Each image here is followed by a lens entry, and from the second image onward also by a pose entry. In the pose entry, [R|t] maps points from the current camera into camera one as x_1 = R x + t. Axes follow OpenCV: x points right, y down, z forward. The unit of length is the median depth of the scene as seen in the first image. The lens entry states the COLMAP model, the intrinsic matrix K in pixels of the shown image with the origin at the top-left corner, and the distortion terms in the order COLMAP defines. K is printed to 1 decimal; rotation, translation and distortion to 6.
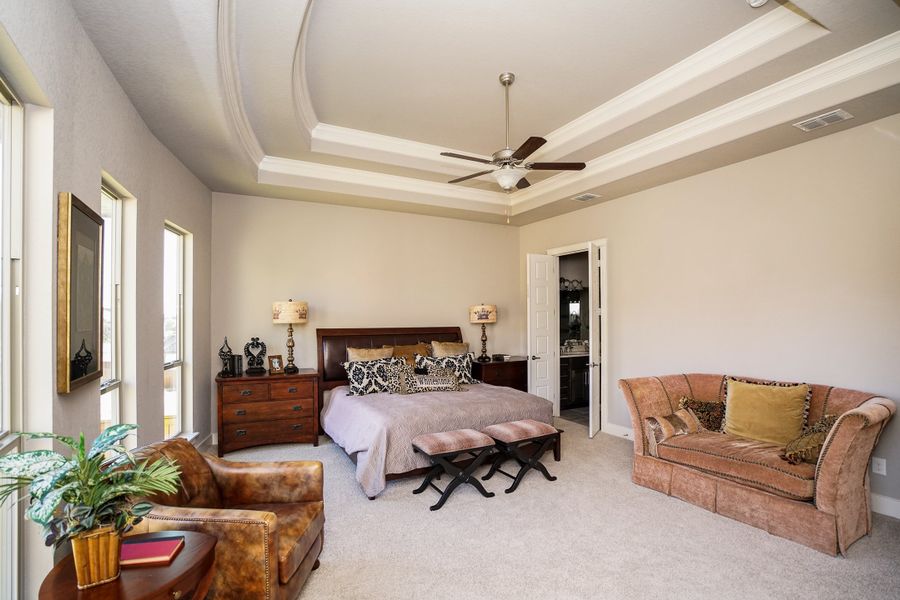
lens RADIAL K [[427.1, 0, 447.4], [0, 427.1, 295.8], [0, 0, 1]] dist [-0.021184, -0.000005]
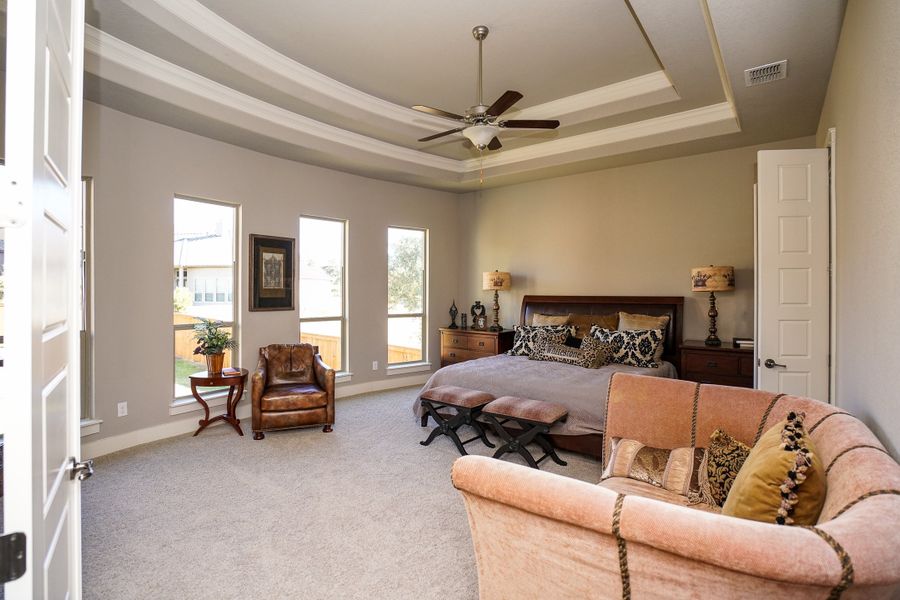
lens RADIAL K [[427.1, 0, 446.9], [0, 427.1, 294.3], [0, 0, 1]] dist [-0.021184, -0.000005]
pose [[0.410685, 0.013861, -0.911672, 0.646334], [0.054053, 0.997756, 0.039519, 0.017759], [0.910174, -0.065508, 0.409014, 0.342360]]
